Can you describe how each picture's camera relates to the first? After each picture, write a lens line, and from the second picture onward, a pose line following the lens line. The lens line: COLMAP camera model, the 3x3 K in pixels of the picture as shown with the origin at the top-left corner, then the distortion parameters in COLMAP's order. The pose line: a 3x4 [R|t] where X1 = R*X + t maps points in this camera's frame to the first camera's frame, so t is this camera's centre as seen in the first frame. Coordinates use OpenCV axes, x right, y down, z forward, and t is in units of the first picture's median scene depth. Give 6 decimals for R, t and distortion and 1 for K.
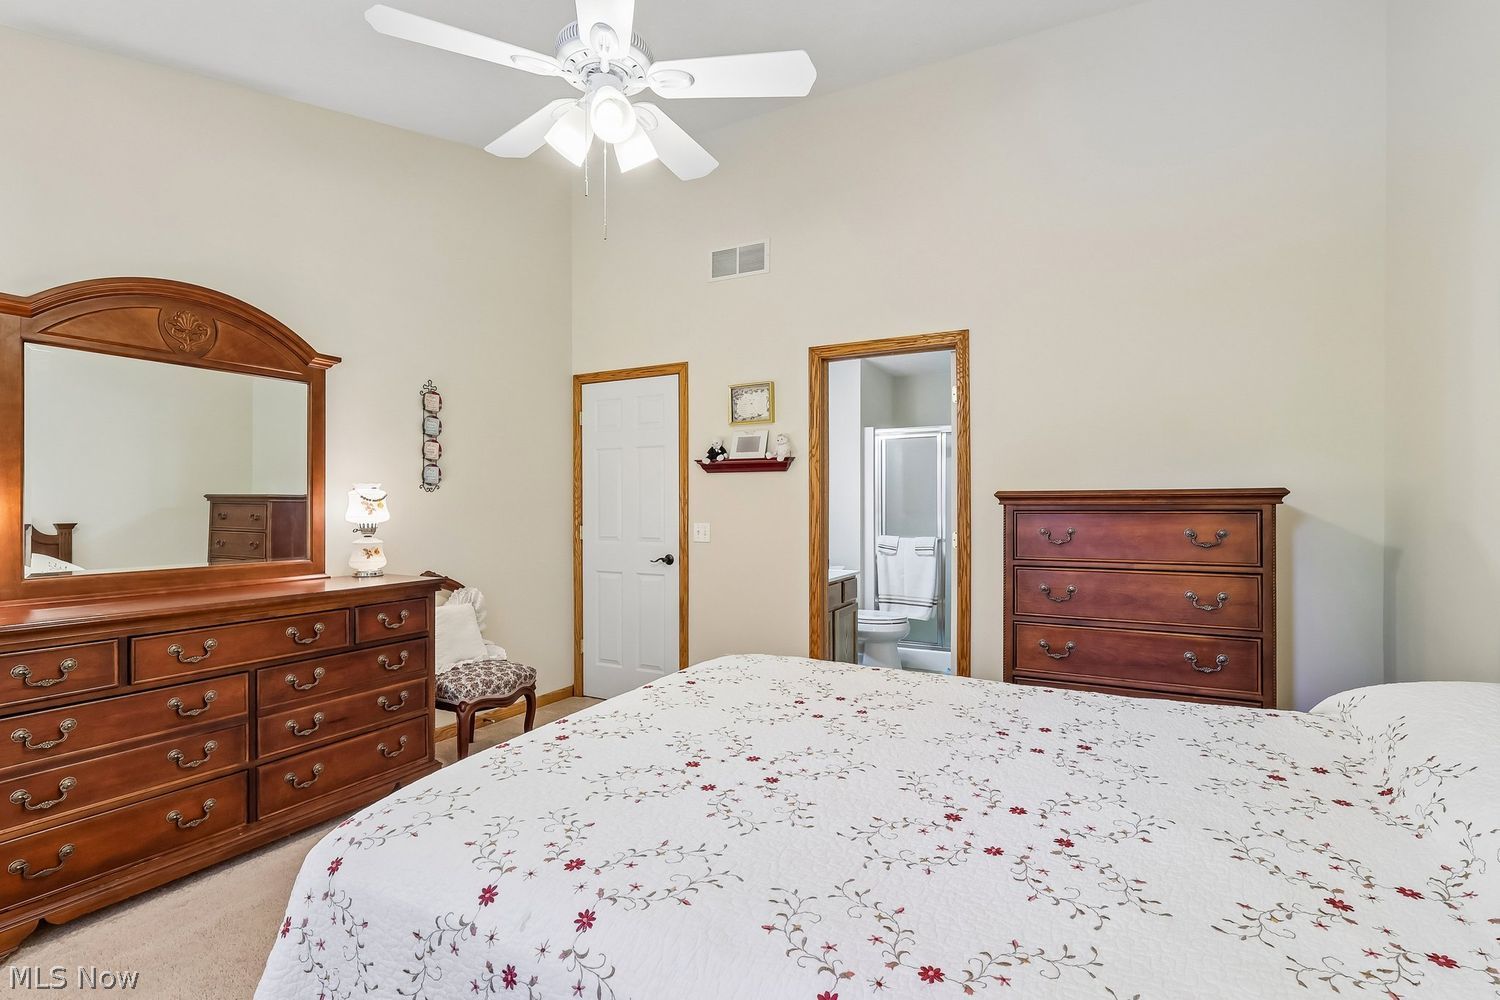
lens RADIAL K [[695.9, 0, 749.9], [0, 695.9, 504.5], [0, 0, 1]] dist [0.000190, 0.000757]
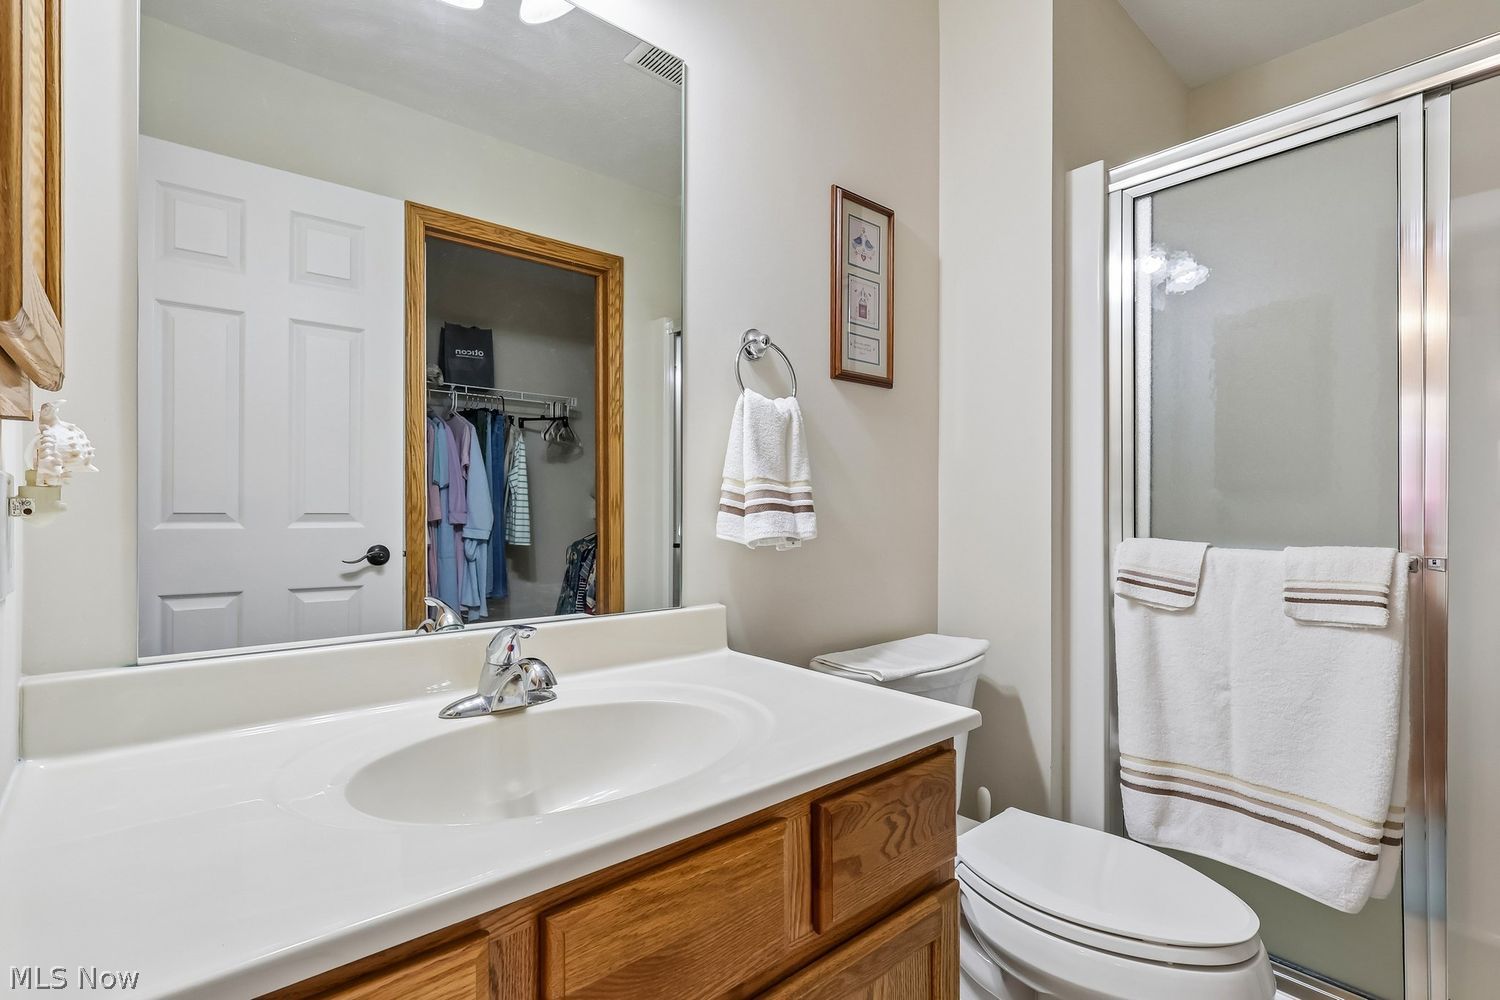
lens RADIAL K [[695.9, 0, 748.0], [0, 695.9, 508.6], [0, 0, 1]] dist [0.000190, 0.000757]
pose [[0.933703, -0.001515, -0.358046, 0.146825], [0.002955, 0.999990, 0.003473, 0.031549], [0.358037, -0.004301, 0.933697, 0.694272]]
